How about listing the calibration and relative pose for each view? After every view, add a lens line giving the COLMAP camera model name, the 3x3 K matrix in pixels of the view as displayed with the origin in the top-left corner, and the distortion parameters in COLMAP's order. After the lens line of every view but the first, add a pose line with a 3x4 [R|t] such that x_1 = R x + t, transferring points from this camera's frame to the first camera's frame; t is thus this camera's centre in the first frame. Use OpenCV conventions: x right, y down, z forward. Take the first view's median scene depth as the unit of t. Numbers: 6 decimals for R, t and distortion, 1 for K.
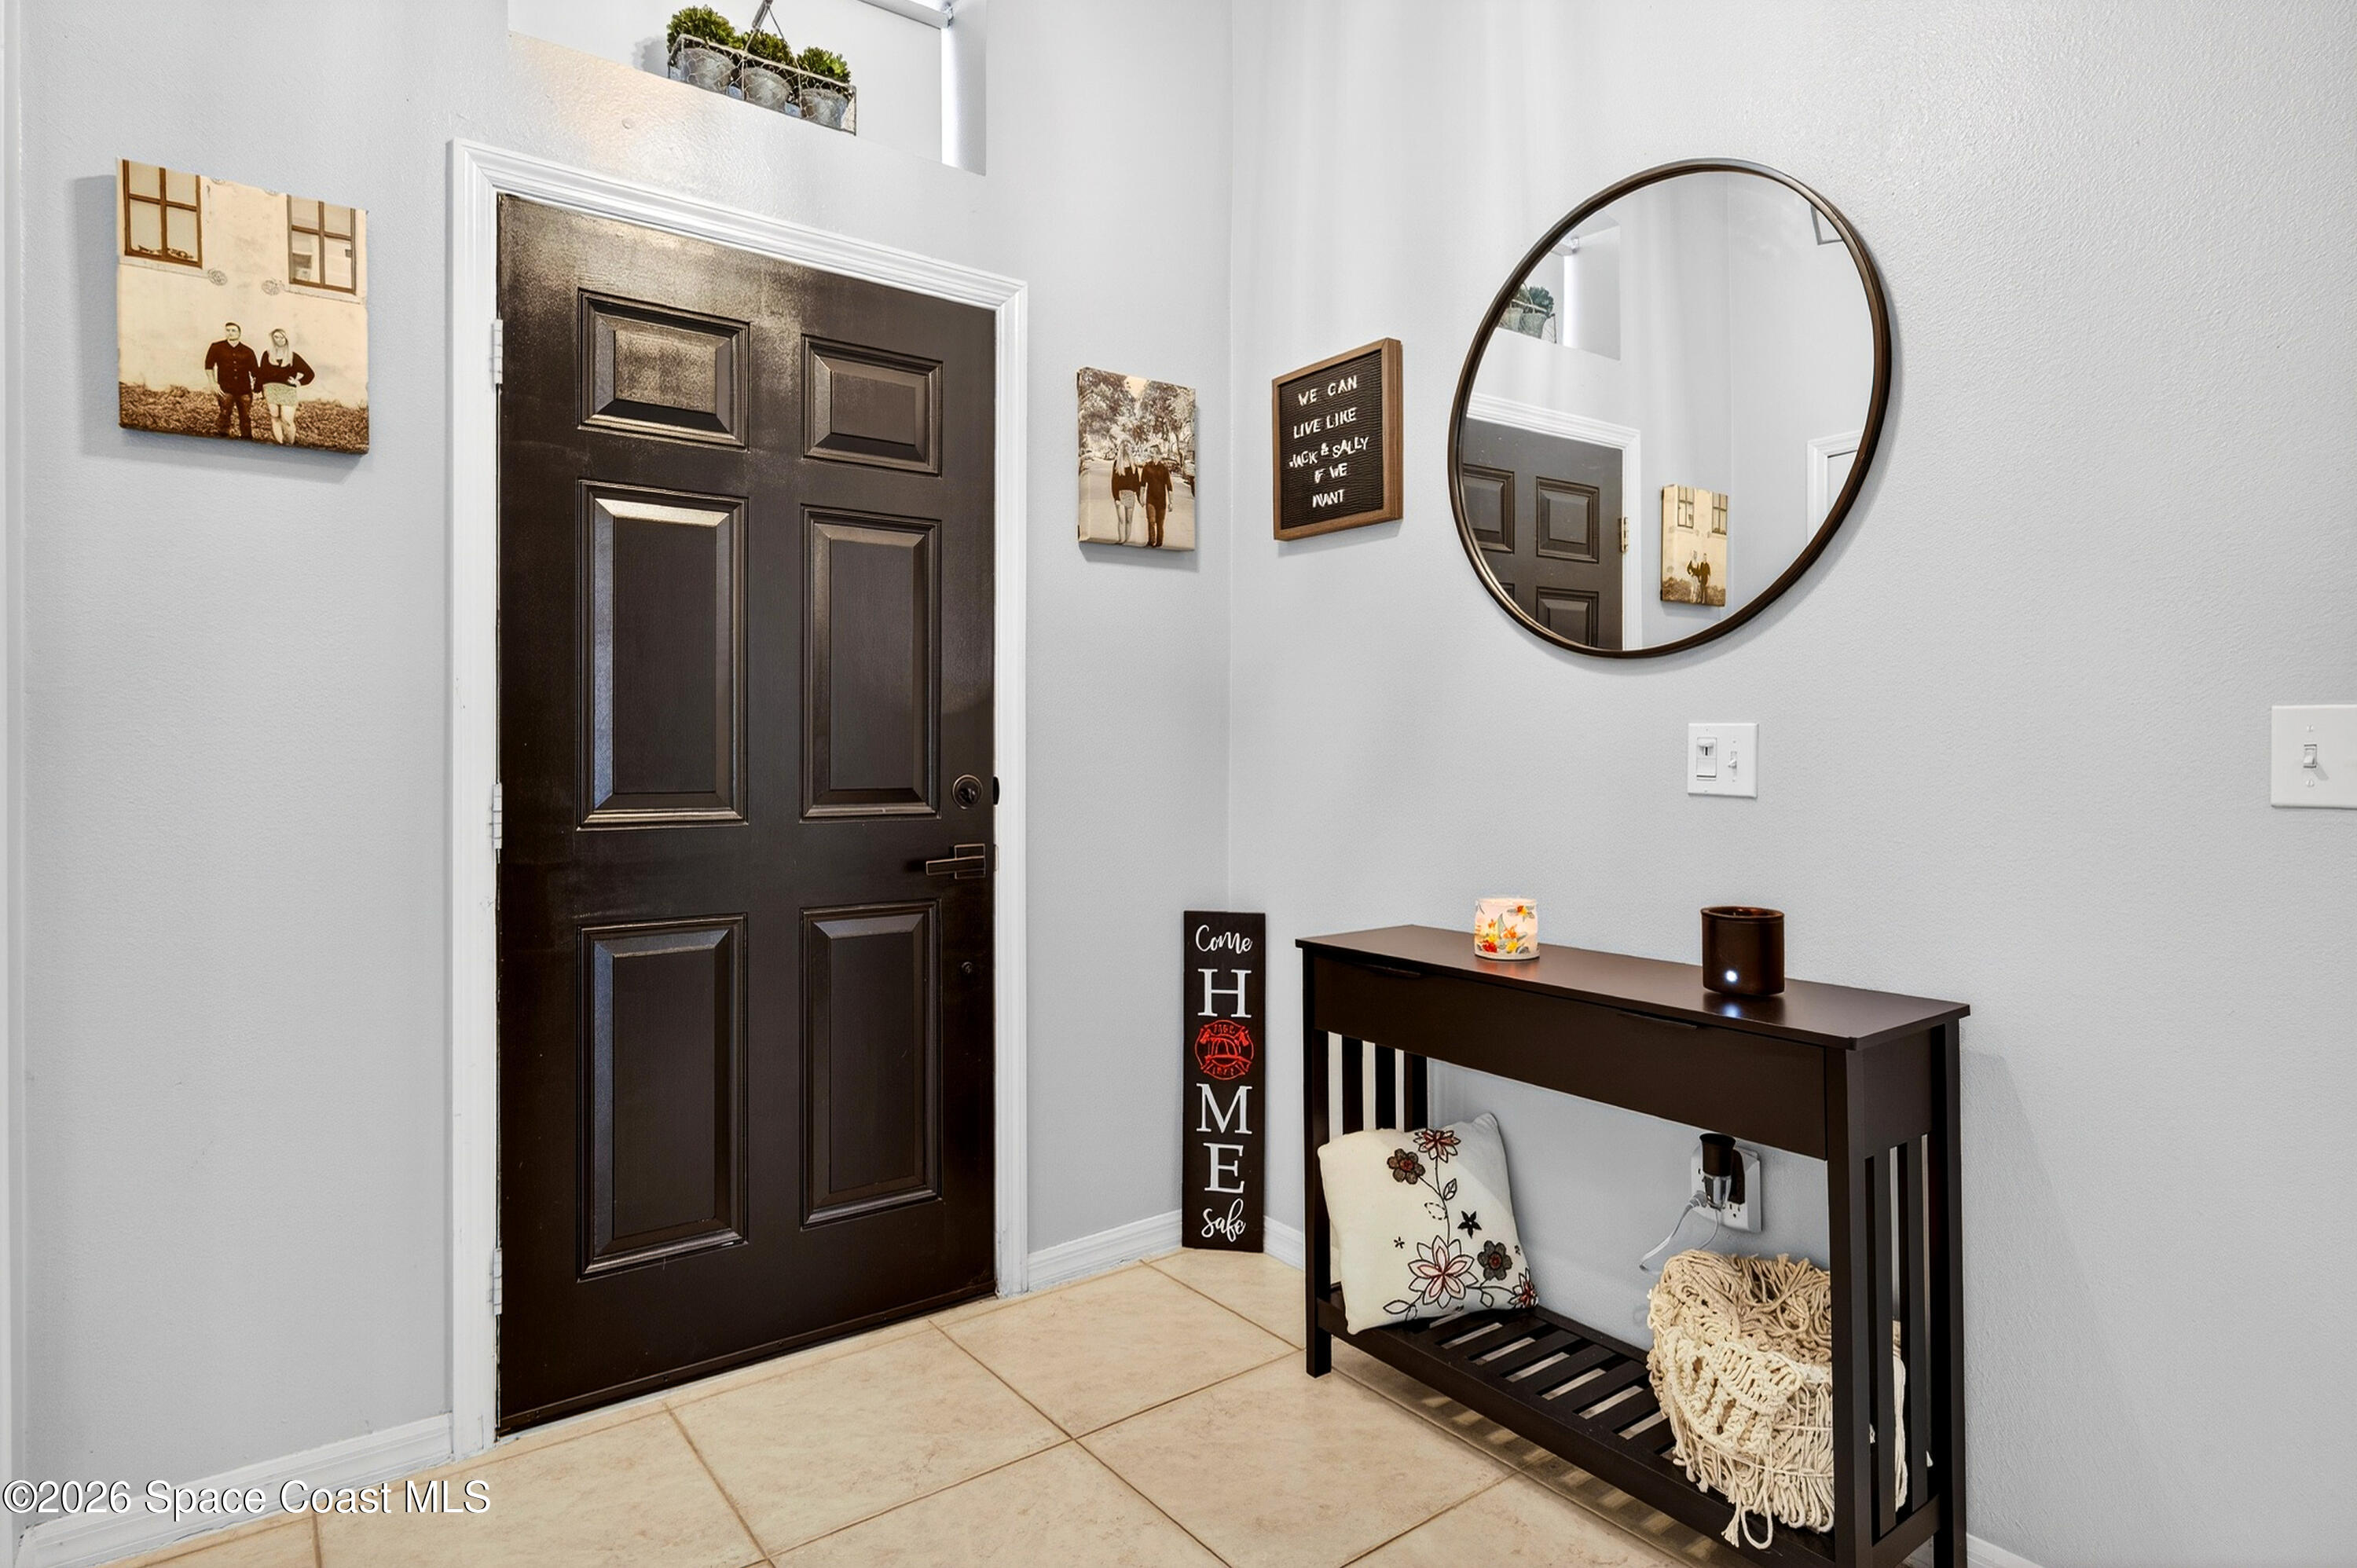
lens RADIAL K [[1278.1, 0, 1185.0], [0, 1278.1, 764.2], [0, 0, 1]] dist [0.002075, -0.000822]
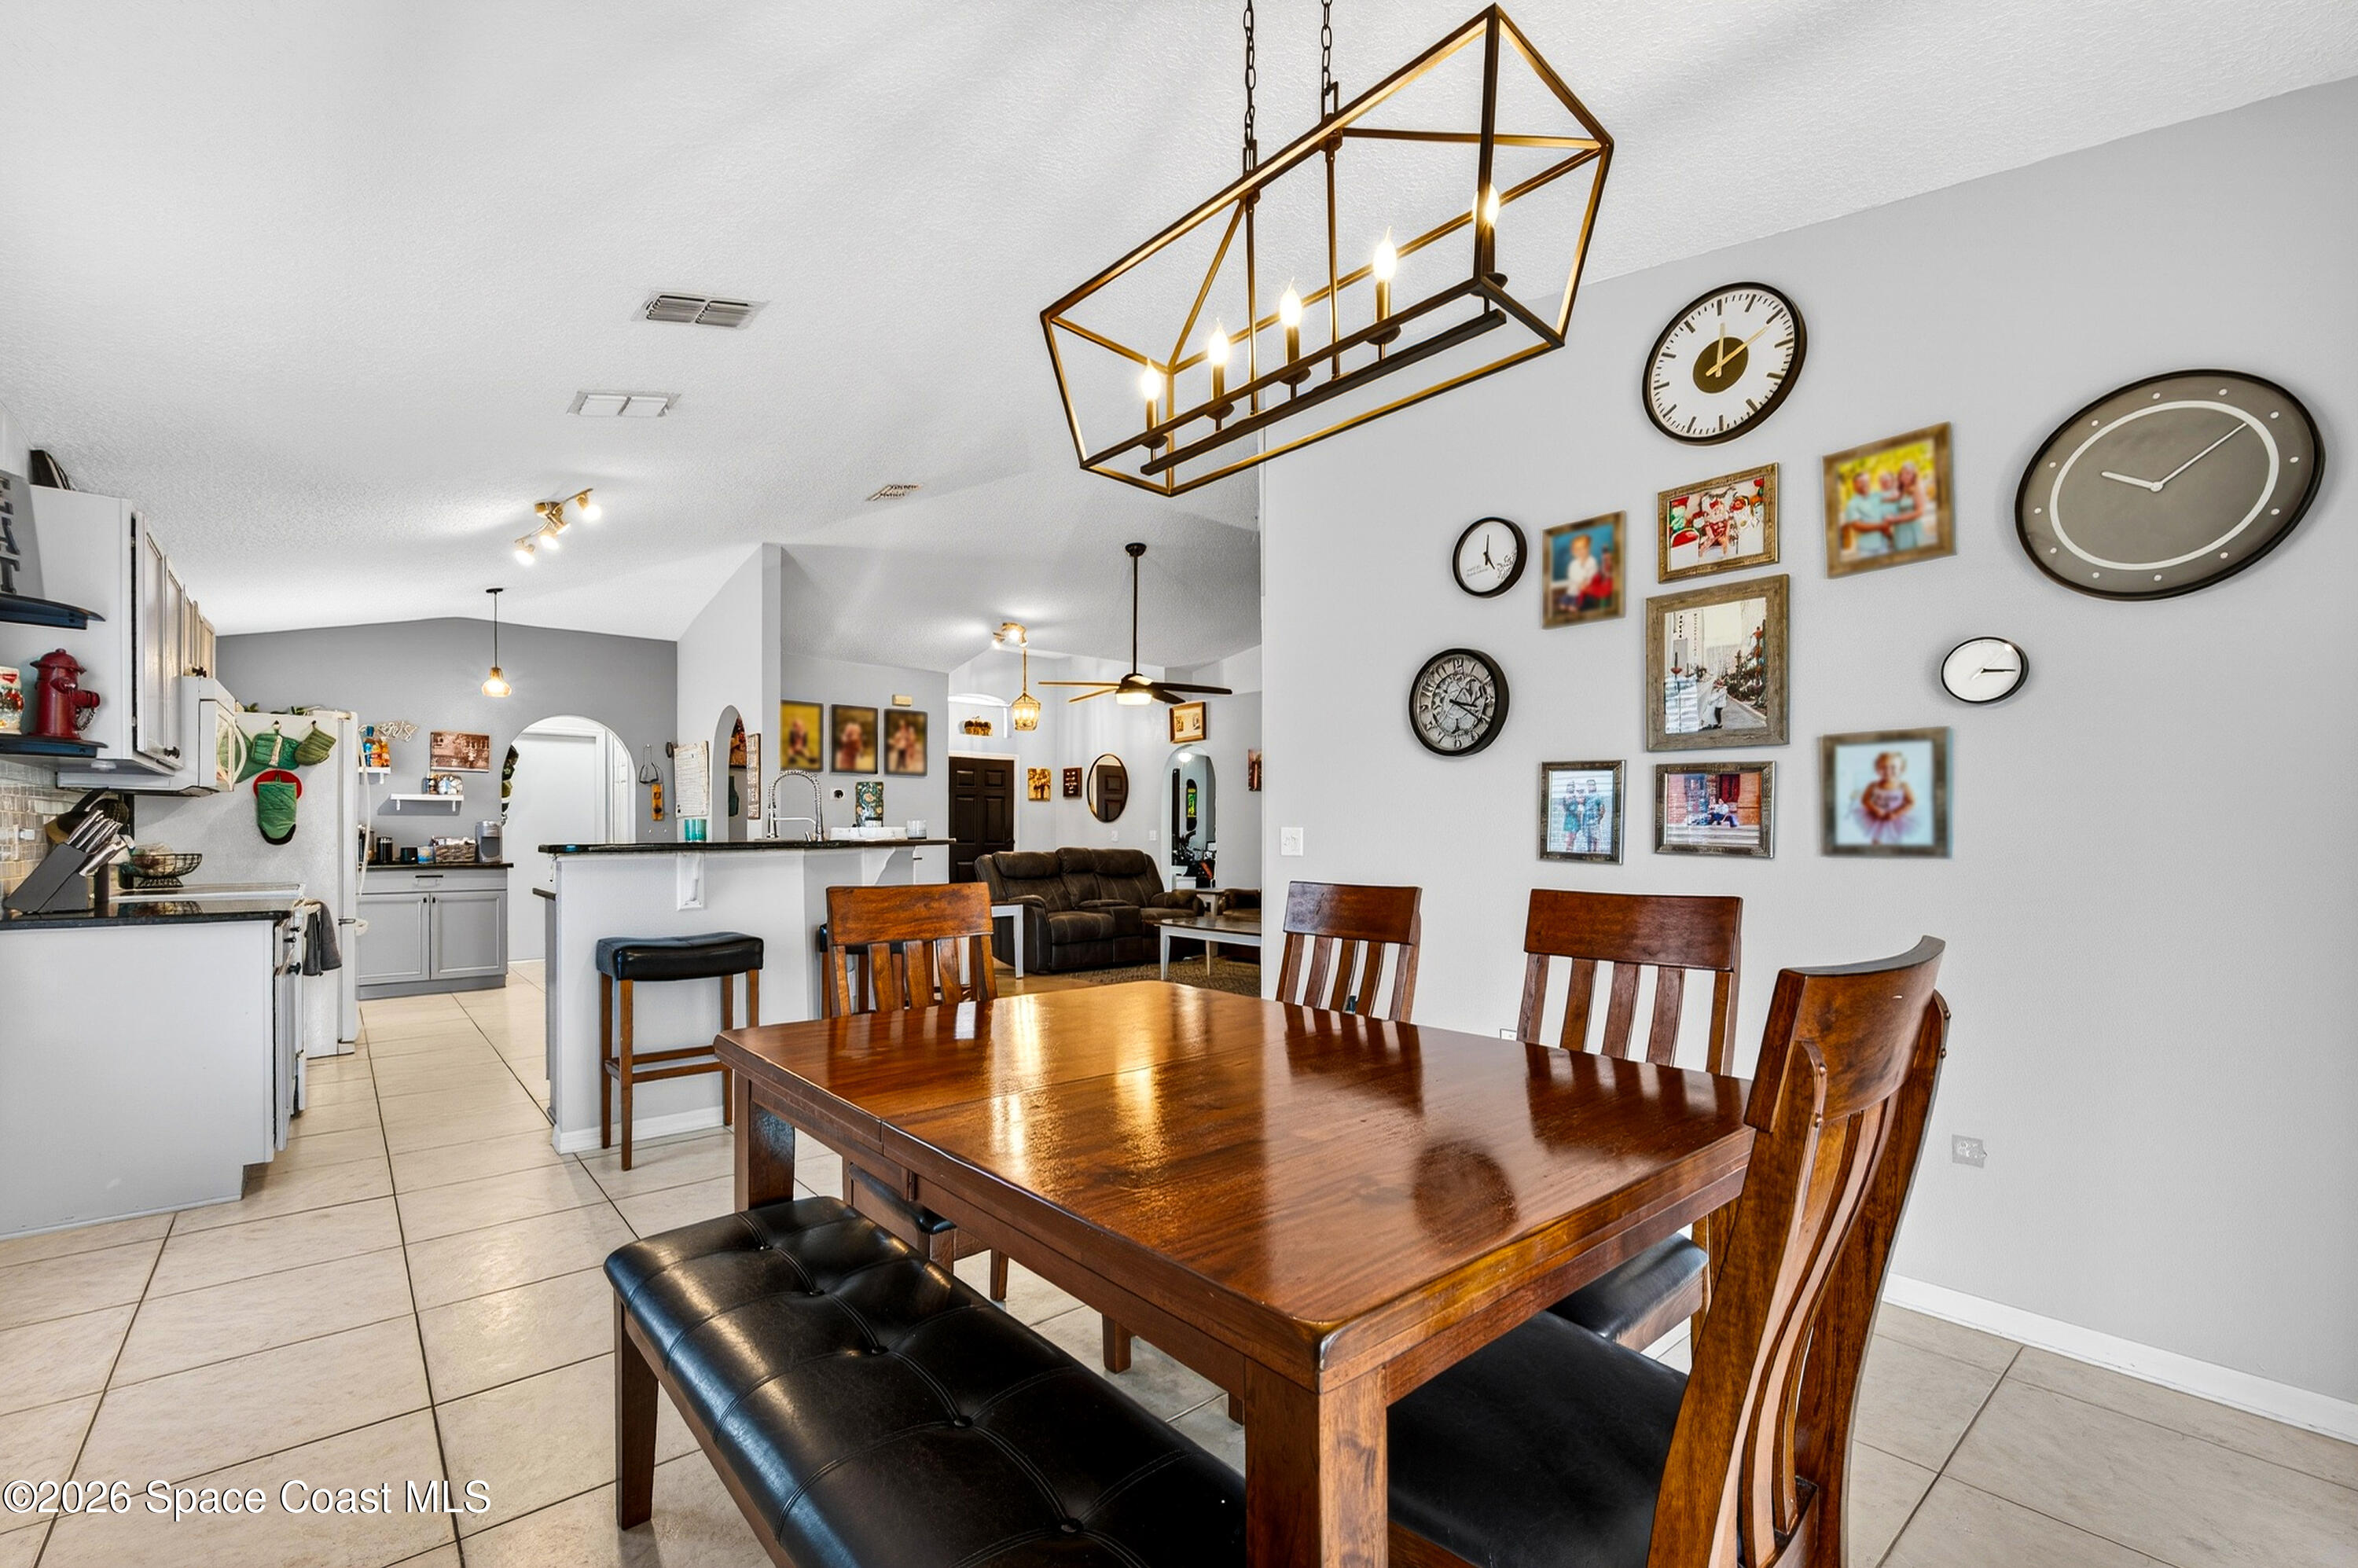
lens RADIAL K [[996.5, 0, 1168.6], [0, 996.5, 834.1], [0, 0, 1]] dist [0.005260, -0.001616]
pose [[0.999084, -0.000709, 0.042793, 0.355872], [0.001289, 0.999908, -0.013519, 0.044612], [-0.042780, 0.013561, 0.998992, -3.503116]]
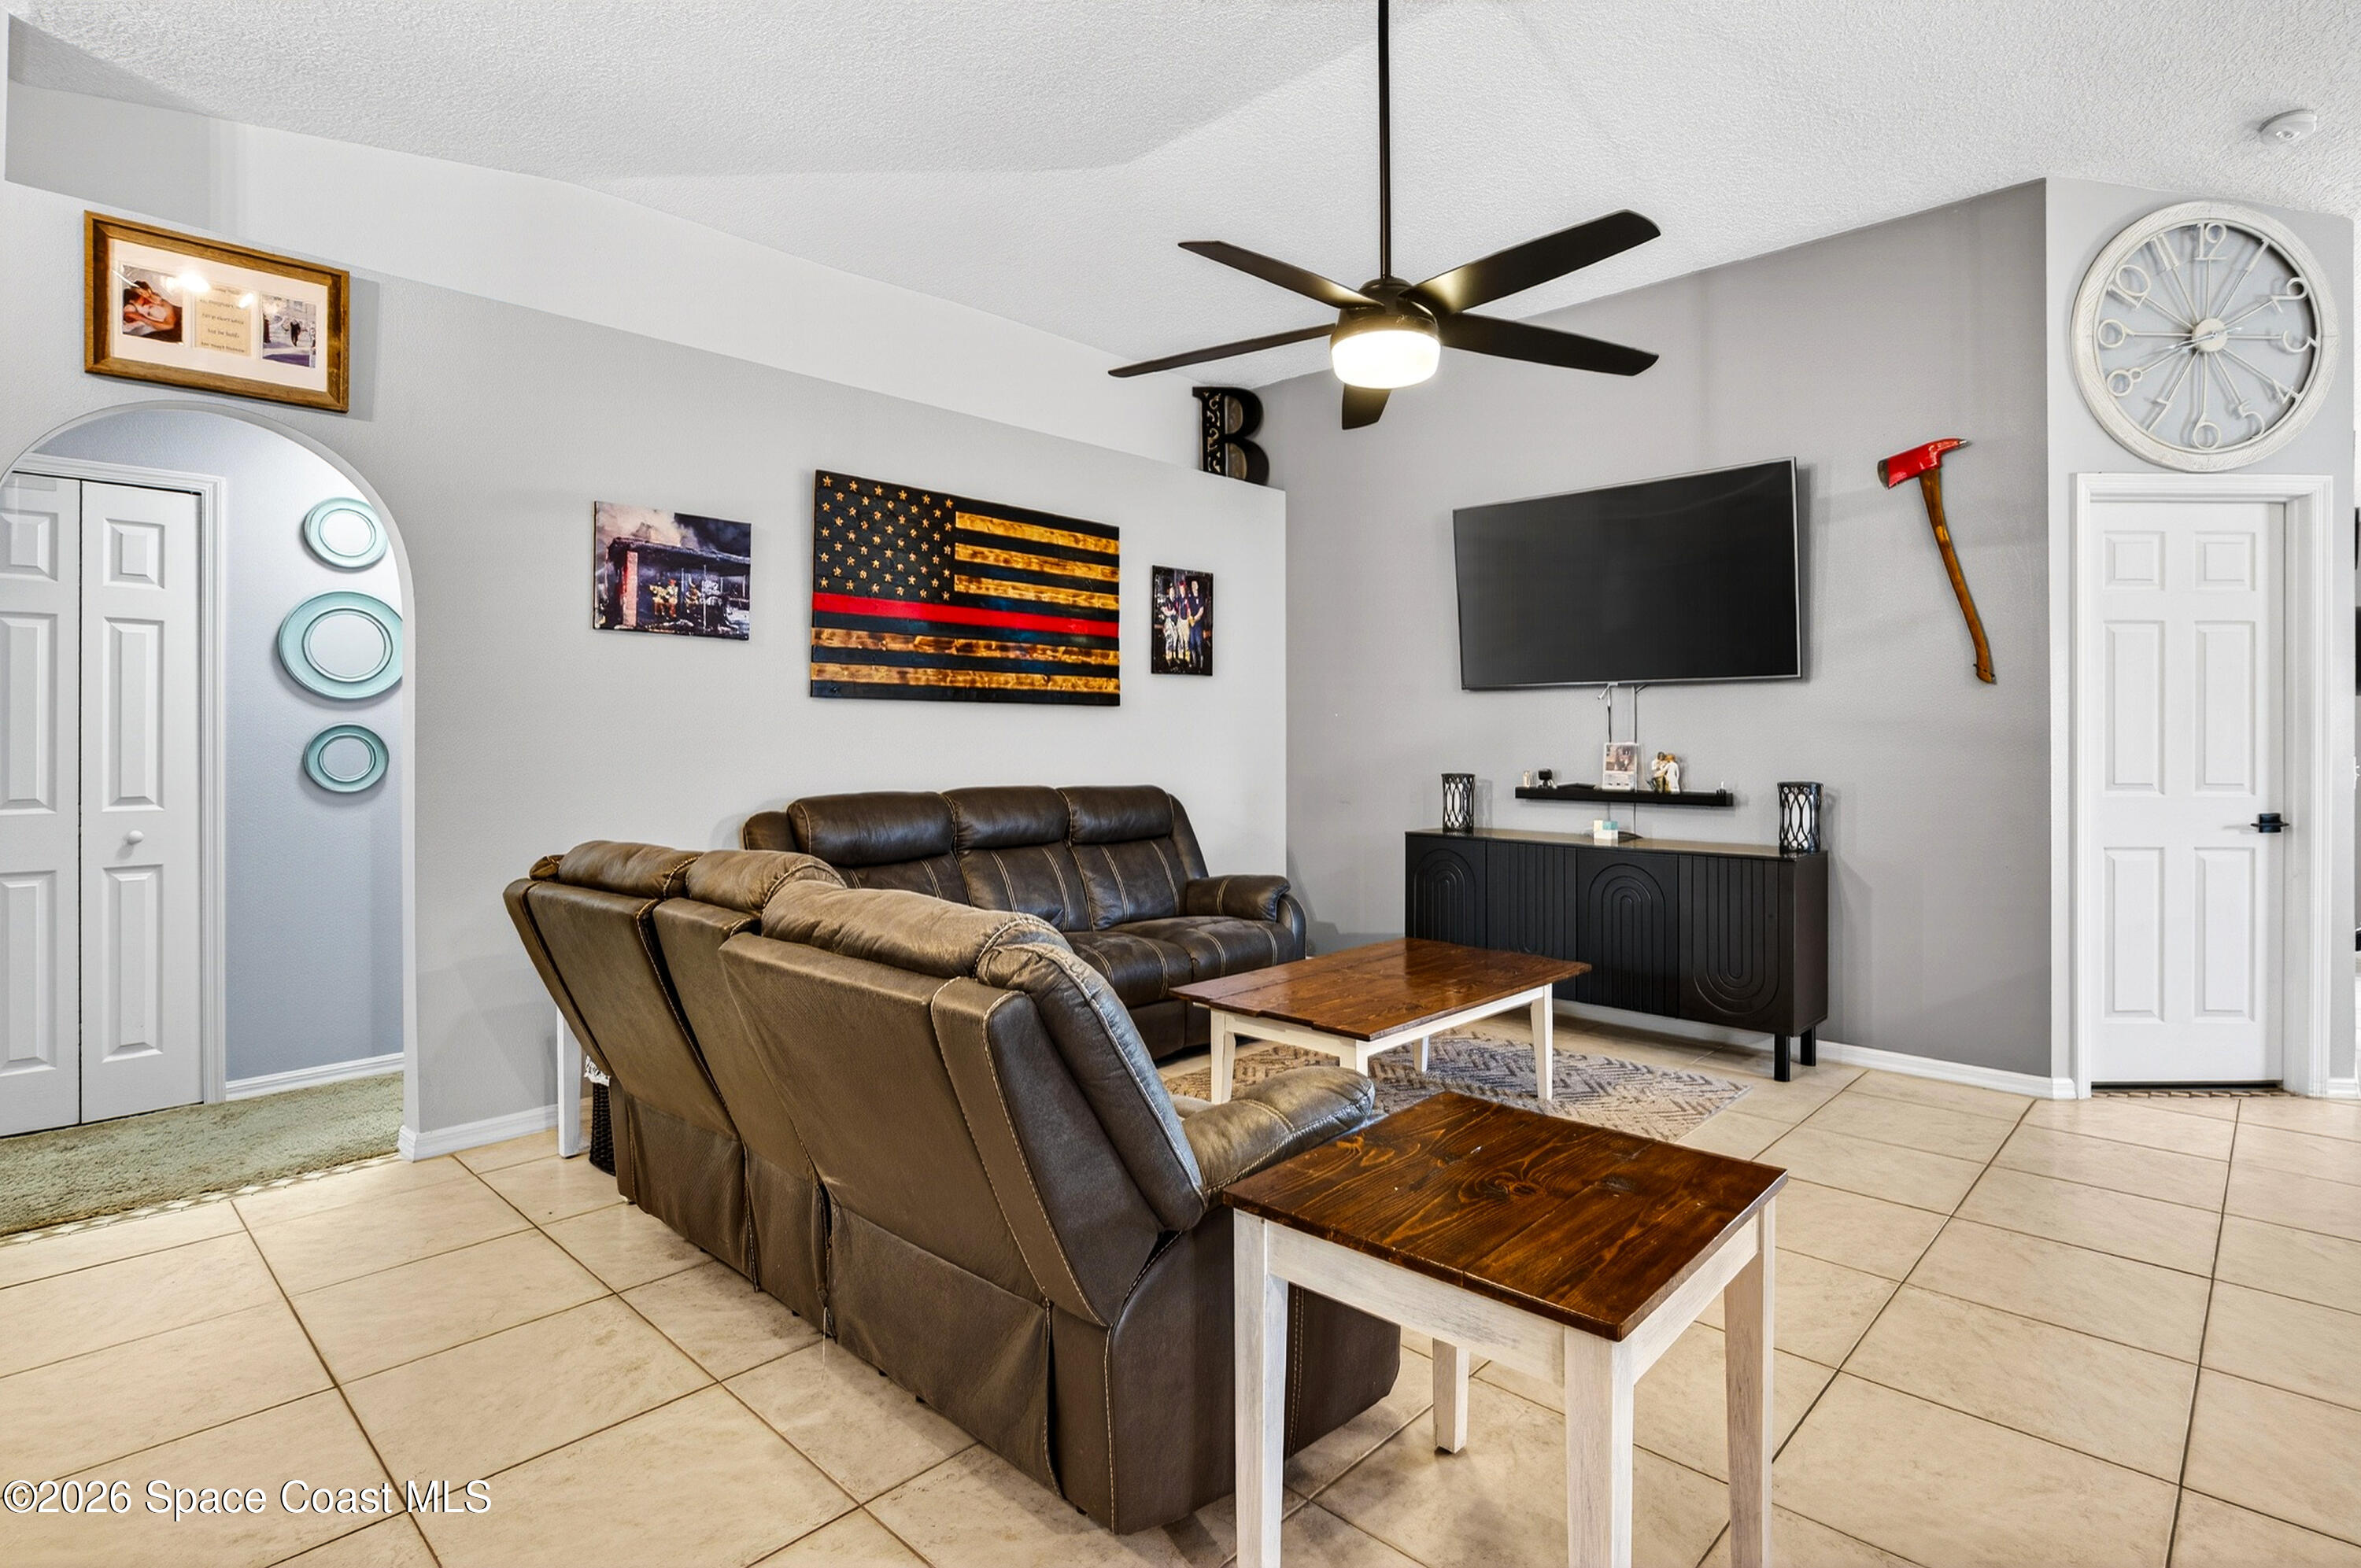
lens RADIAL K [[1180.1, 0, 1182.7], [0, 1180.1, 735.8], [0, 0, 1]] dist [-0.011828, 0.003077]
pose [[-0.150231, -0.003085, 0.988646, -0.663881], [0.010408, 0.999935, 0.004701, -0.032409], [-0.988596, 0.010996, -0.150189, -0.386611]]
